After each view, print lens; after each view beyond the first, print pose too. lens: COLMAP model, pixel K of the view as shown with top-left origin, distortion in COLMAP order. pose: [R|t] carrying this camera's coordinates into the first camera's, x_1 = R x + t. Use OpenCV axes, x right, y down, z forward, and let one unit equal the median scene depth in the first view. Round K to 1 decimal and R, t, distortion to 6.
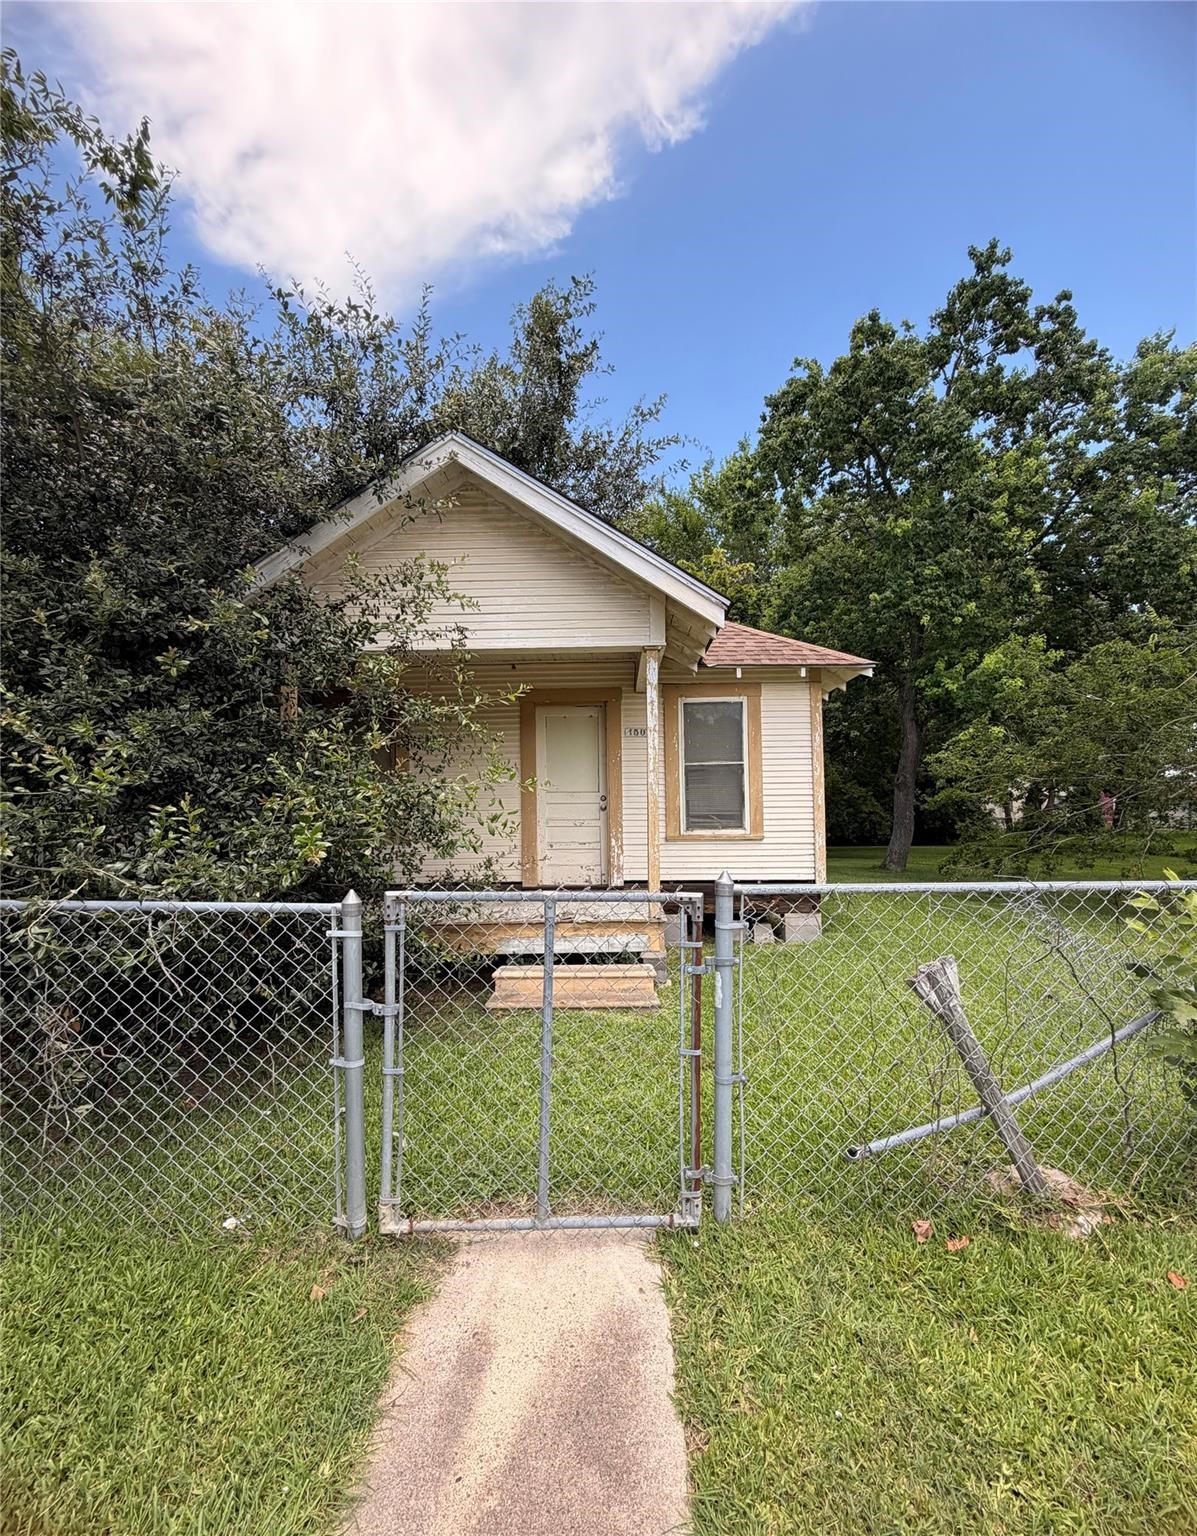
lens RADIAL K [[650.9, 0, 591.4], [0, 650.9, 804.0], [0, 0, 1]] dist [-0.001553, 0.000257]
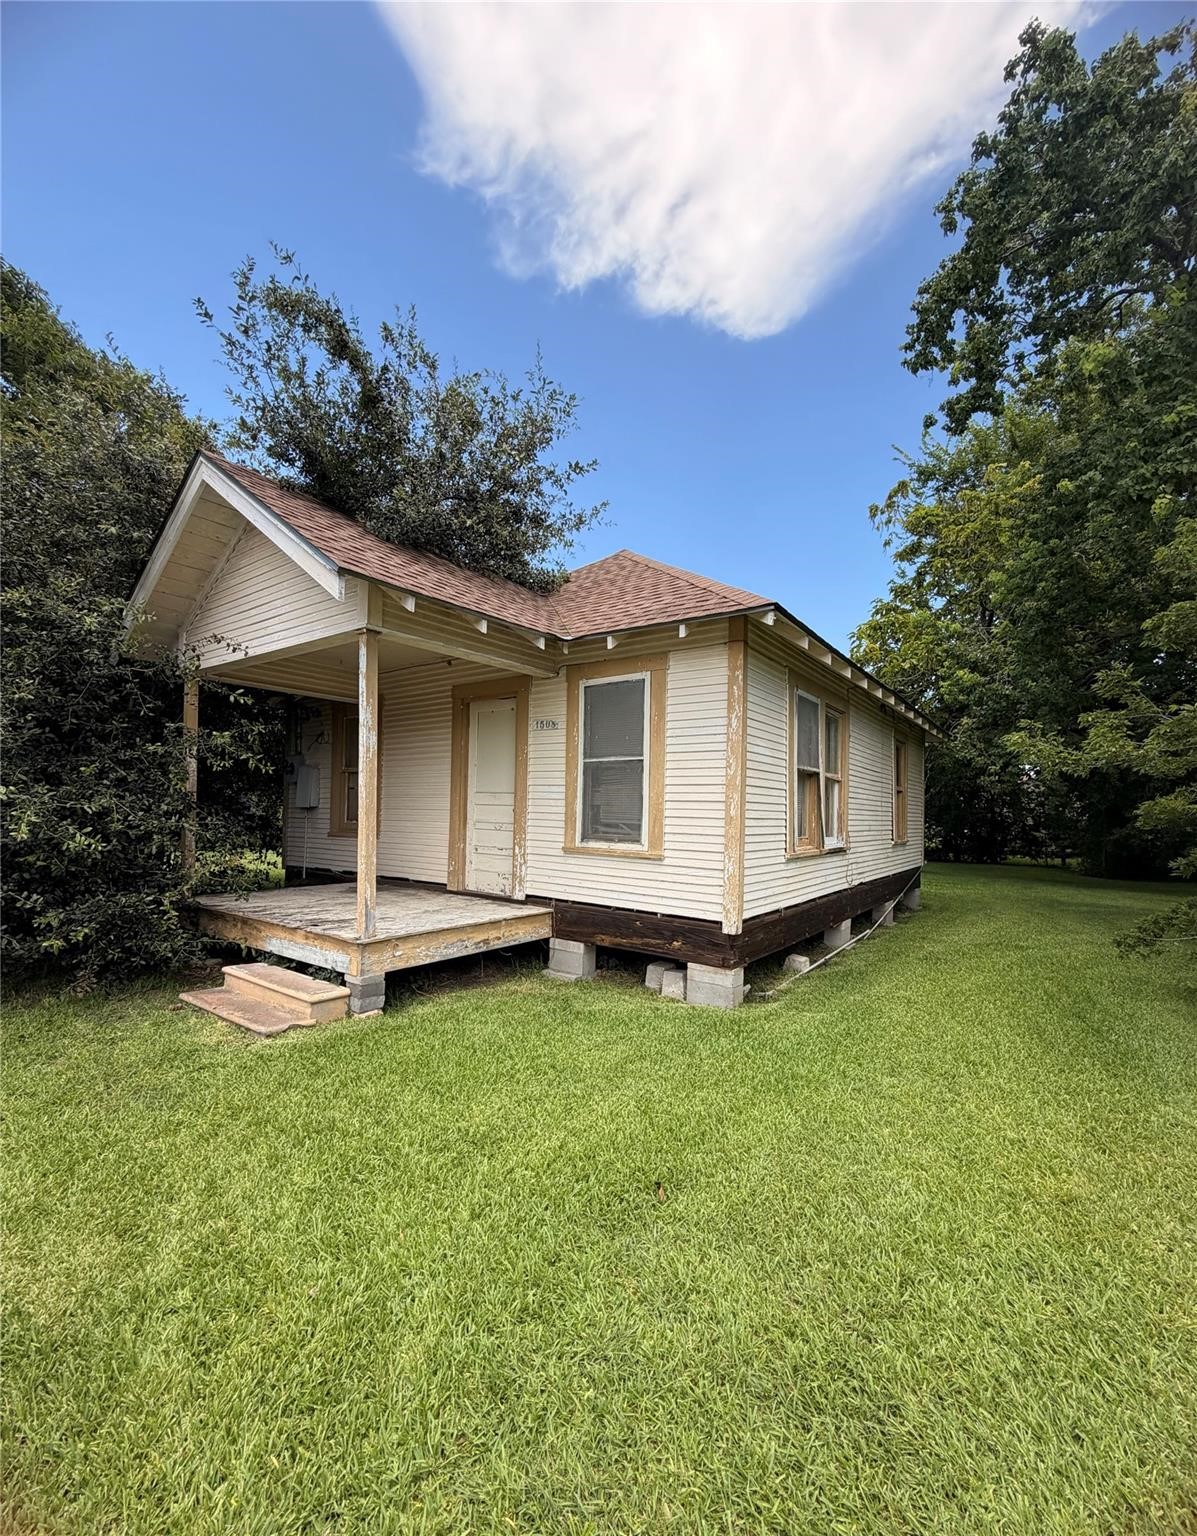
lens RADIAL K [[650.9, 0, 591.4], [0, 650.9, 804.0], [0, 0, 1]] dist [-0.001553, 0.000257]
pose [[0.809682, 0.026534, -0.586268, 0.623530], [-0.018664, 0.999636, 0.019466, -0.022633], [0.586571, -0.004819, 0.809883, 0.333876]]
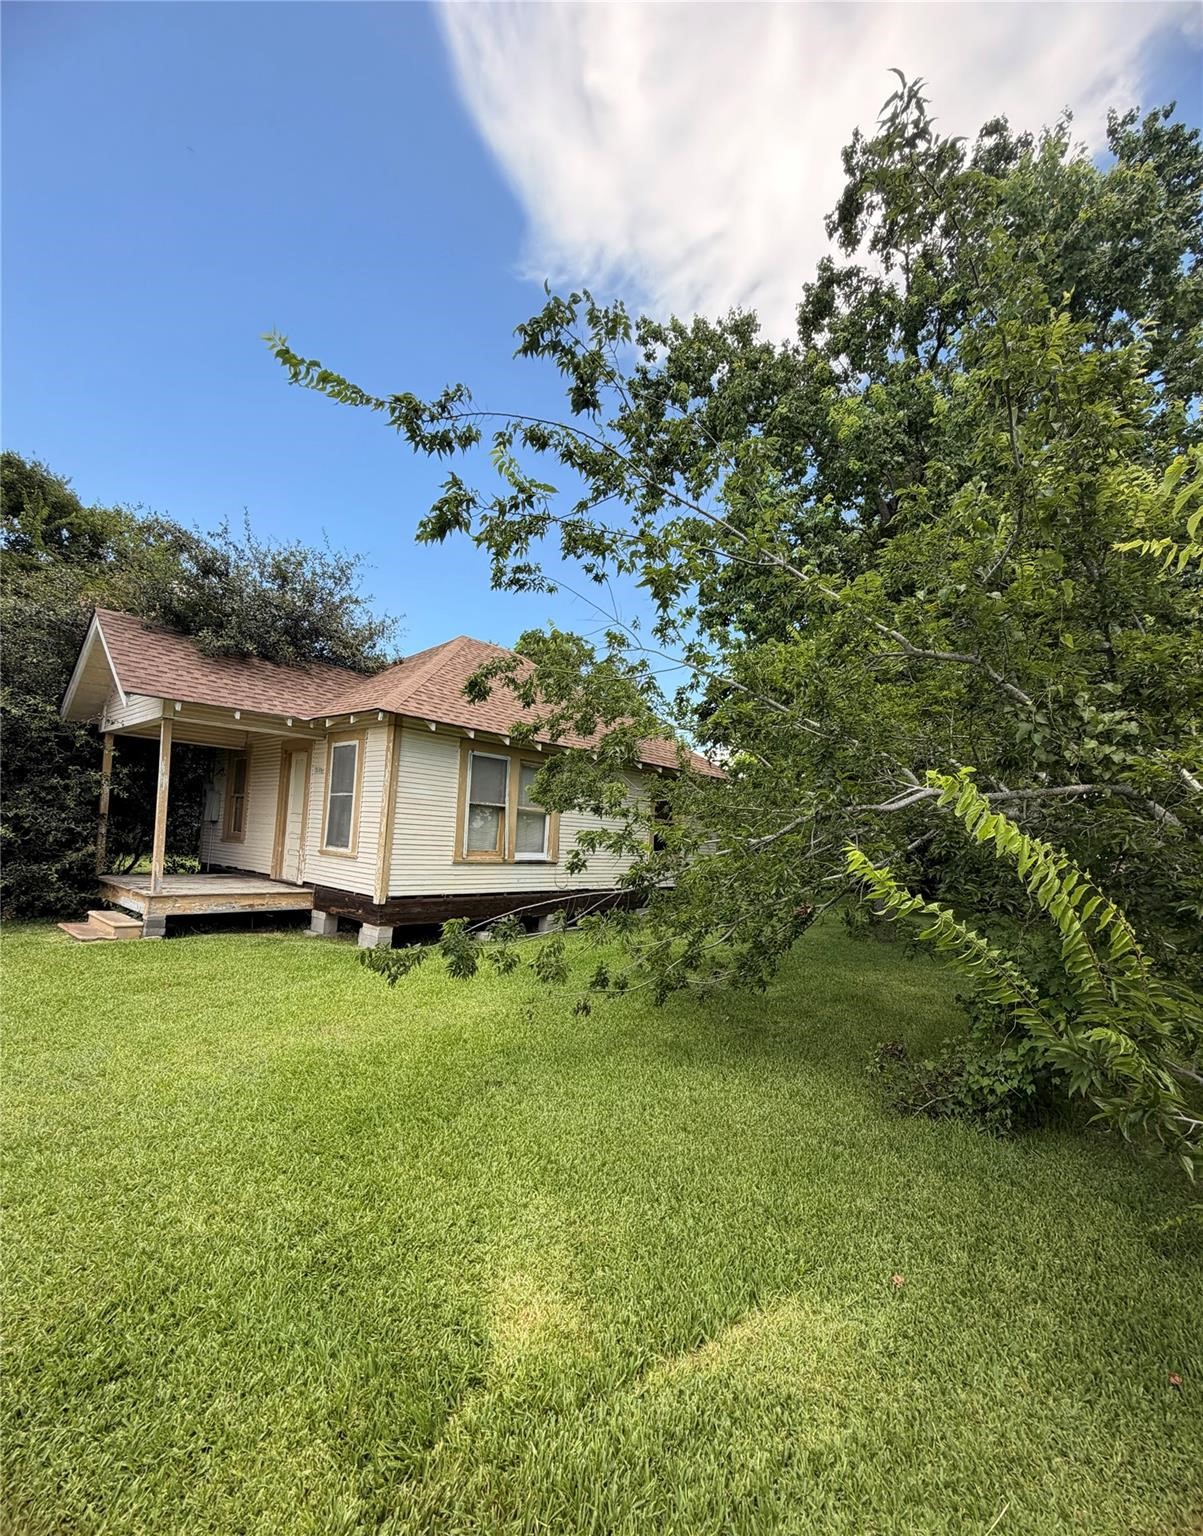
lens RADIAL K [[650.9, 0, 594.4], [0, 650.9, 804.0], [0, 0, 1]] dist [-0.001553, 0.000257]
pose [[0.756821, 0.026516, -0.653084, 1.351265], [-0.050464, 0.998565, -0.017937, -0.045682], [0.651671, 0.046532, 0.757073, 0.362198]]
